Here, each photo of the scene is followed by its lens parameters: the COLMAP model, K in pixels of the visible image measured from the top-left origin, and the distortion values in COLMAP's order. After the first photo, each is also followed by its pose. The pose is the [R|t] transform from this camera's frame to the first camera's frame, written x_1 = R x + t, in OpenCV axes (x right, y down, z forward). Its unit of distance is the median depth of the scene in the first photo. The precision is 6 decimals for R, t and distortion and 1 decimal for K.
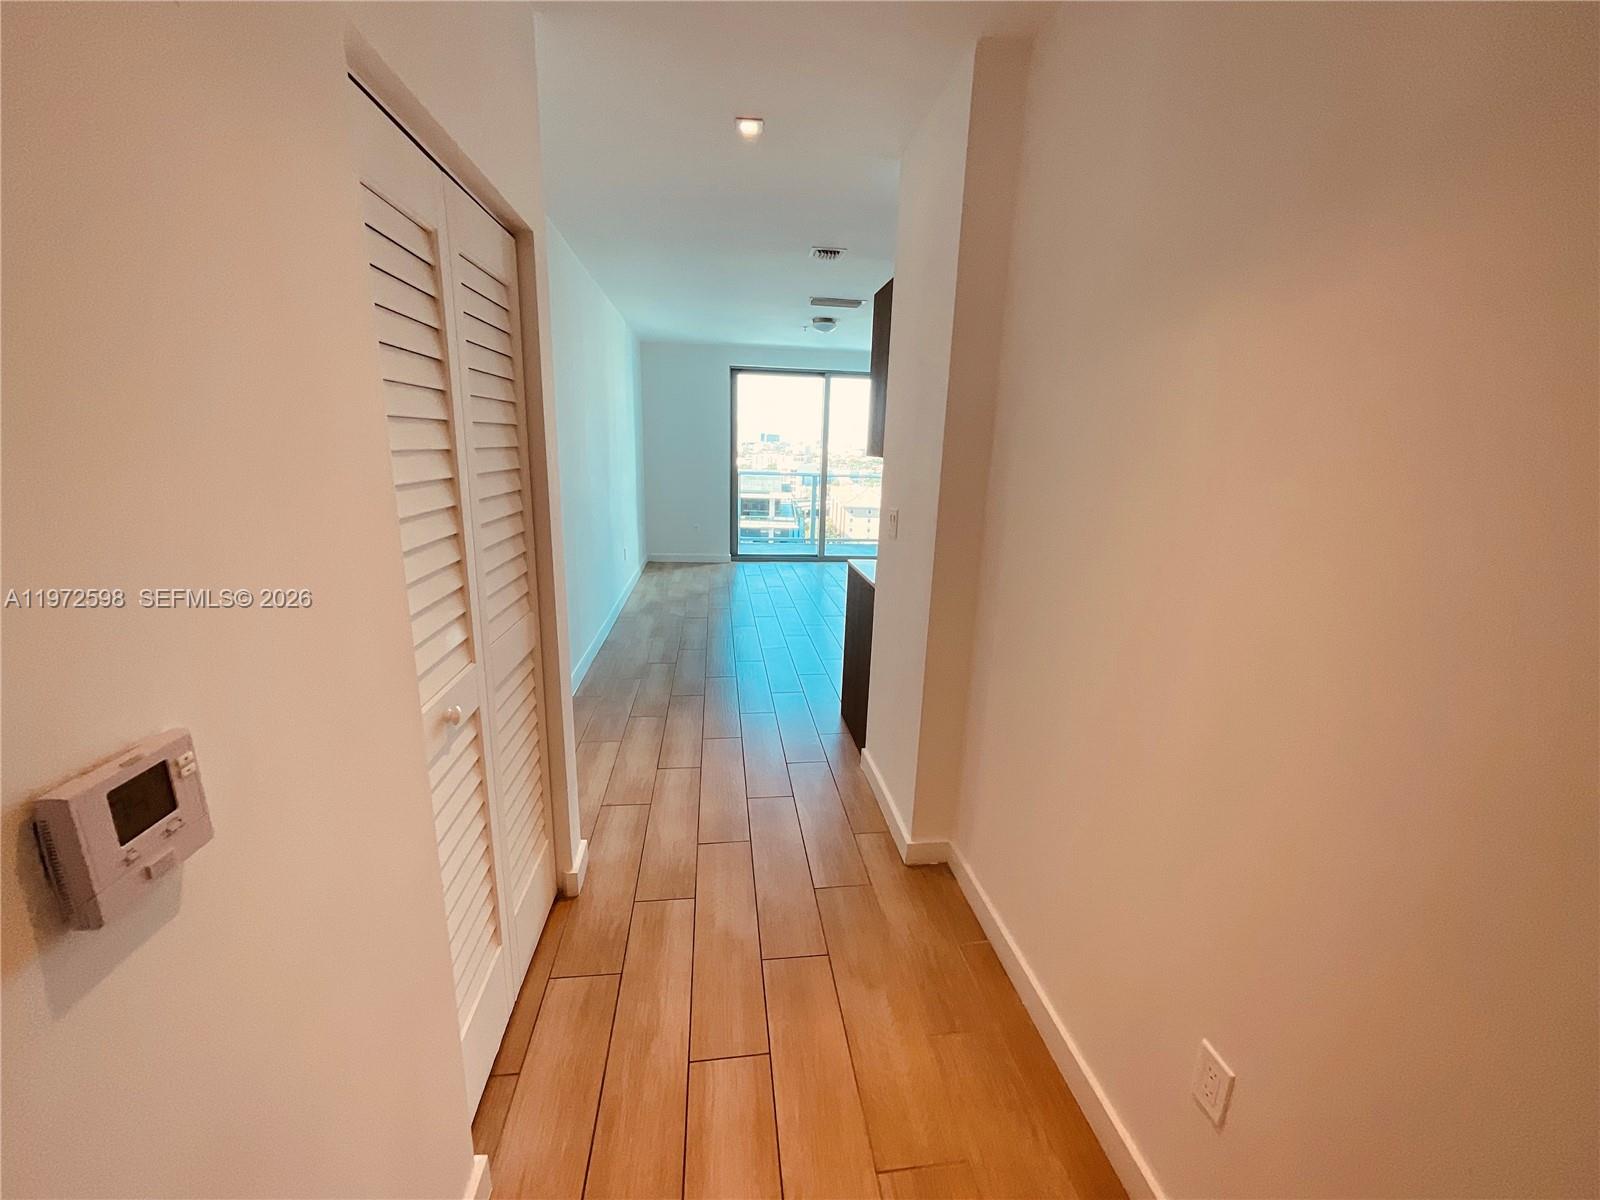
lens RADIAL K [[647.2, 0, 800.6], [0, 647.2, 598.8], [0, 0, 1]] dist [0.000949, 0.000260]
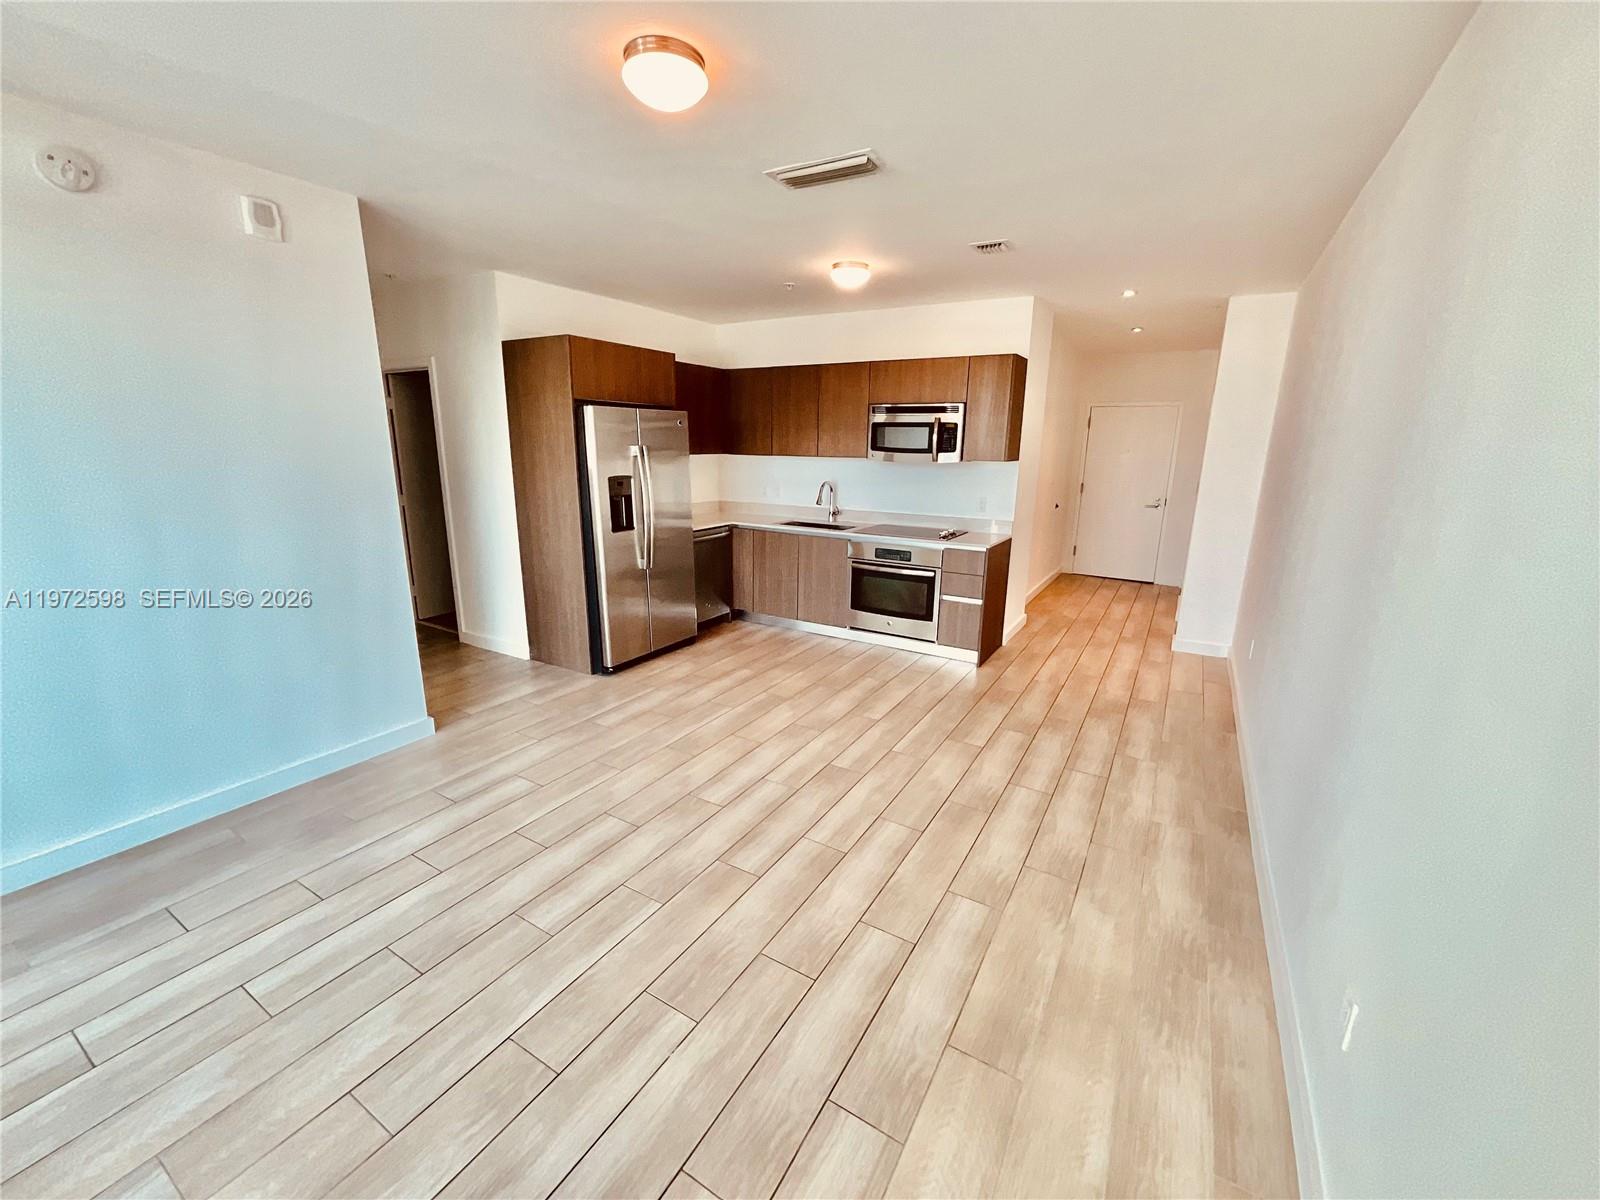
lens RADIAL K [[647.2, 0, 800.6], [0, 647.2, 598.8], [0, 0, 1]] dist [0.000949, 0.000260]
pose [[-0.784029, -0.188442, 0.591428, -0.178164], [0.106869, 0.897597, 0.427666, -0.240981], [-0.611455, 0.398508, -0.683604, 0.937036]]
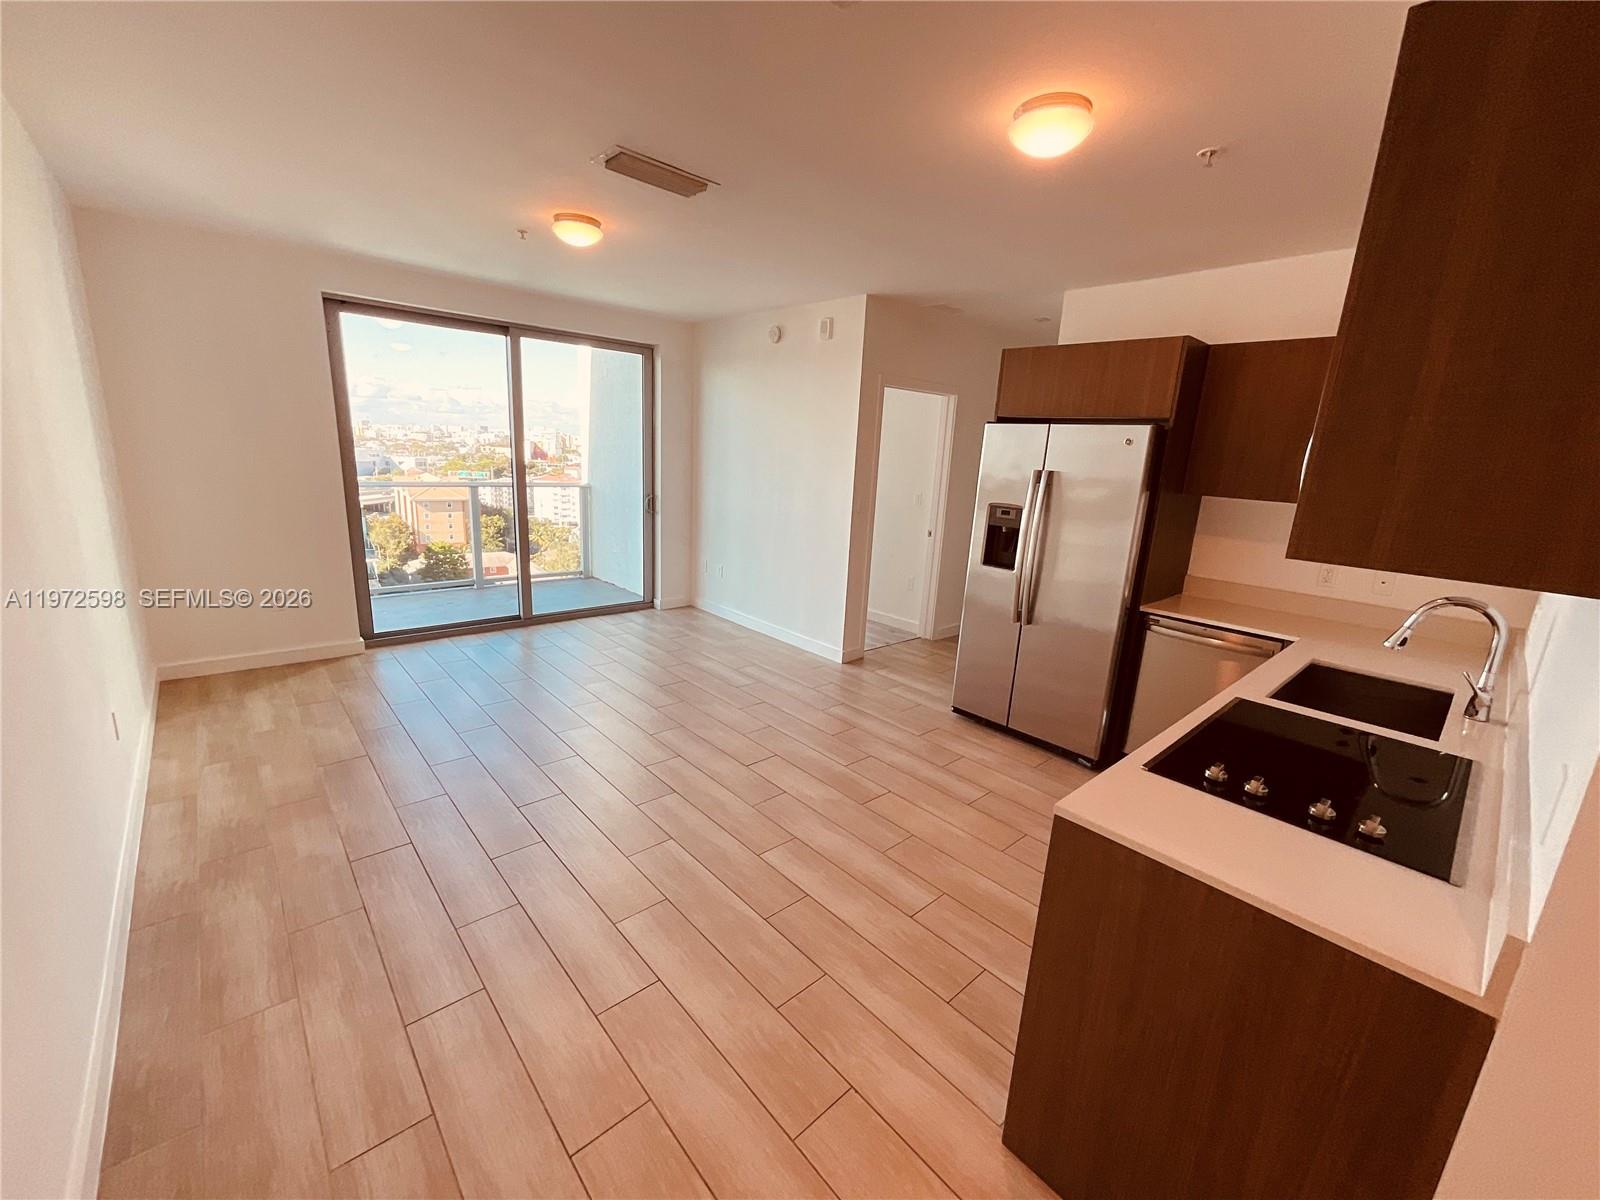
lens RADIAL K [[647.2, 0, 800.6], [0, 647.2, 598.8], [0, 0, 1]] dist [0.000949, 0.000260]
pose [[0.822569, -0.117215, 0.556454, -0.107050], [0.106601, 0.992963, 0.051583, -0.094497], [-0.558585, 0.016888, 0.829276, 0.336823]]
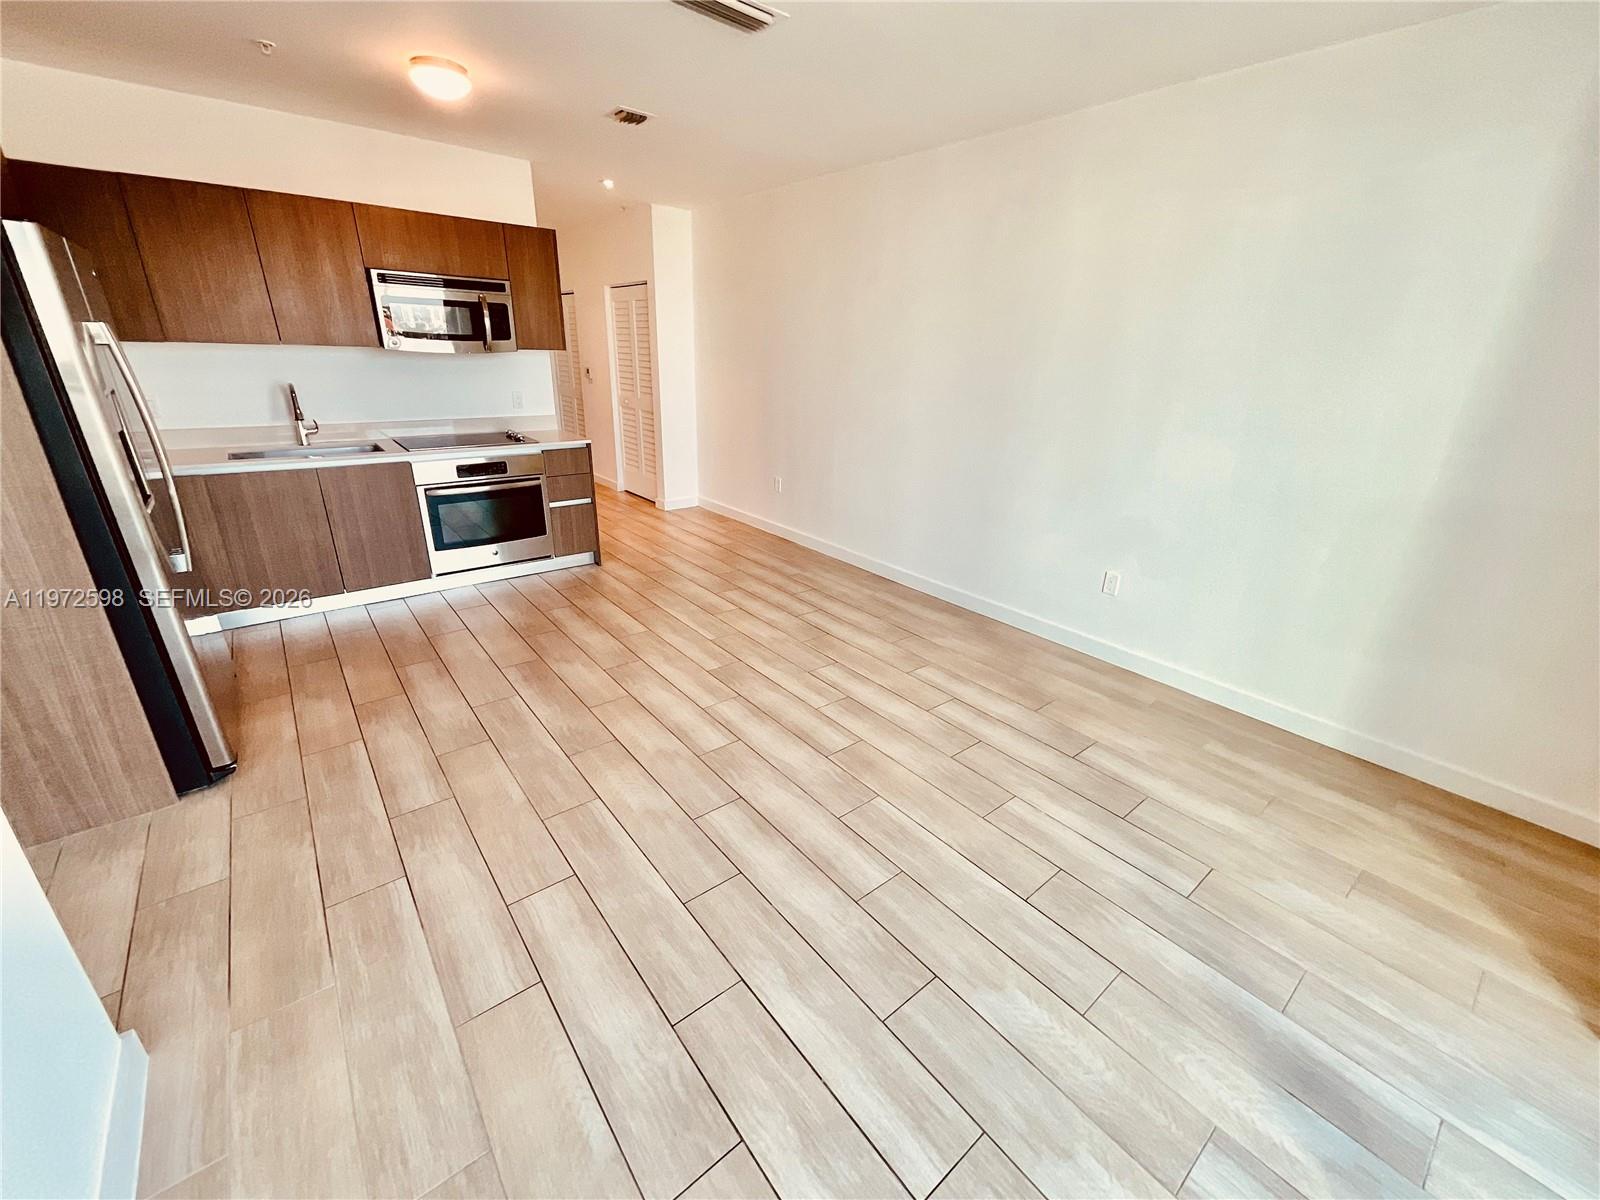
lens RADIAL K [[647.2, 0, 800.6], [0, 647.2, 598.8], [0, 0, 1]] dist [0.000949, 0.000260]
pose [[-0.849013, 0.136714, -0.510379, 0.179722], [-0.178325, 0.835129, 0.520346, -0.230202], [0.497371, 0.532793, -0.684656, 0.970967]]
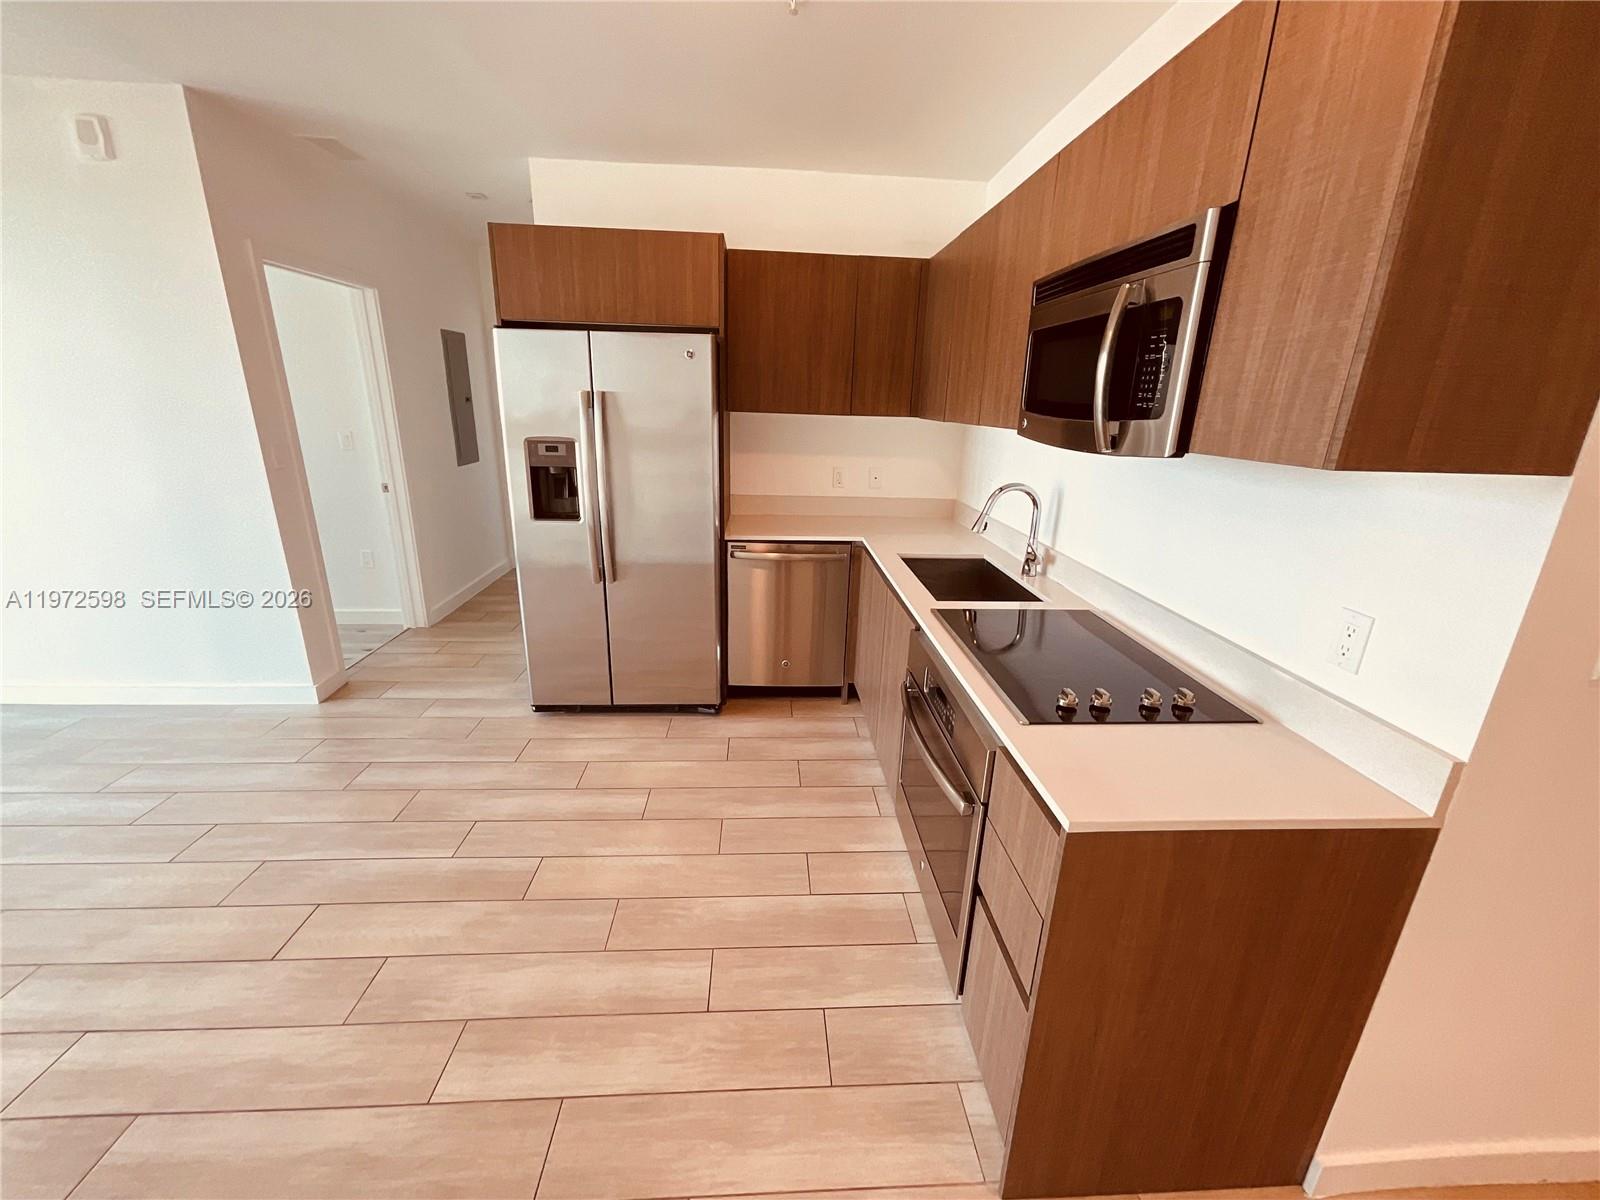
lens RADIAL K [[647.2, 0, 800.6], [0, 647.2, 598.8], [0, 0, 1]] dist [0.000949, 0.000260]
pose [[0.072640, -0.322455, 0.943794, -0.078868], [0.208261, 0.930337, 0.301828, -0.117759], [-0.975372, 0.174631, 0.134734, 0.465272]]
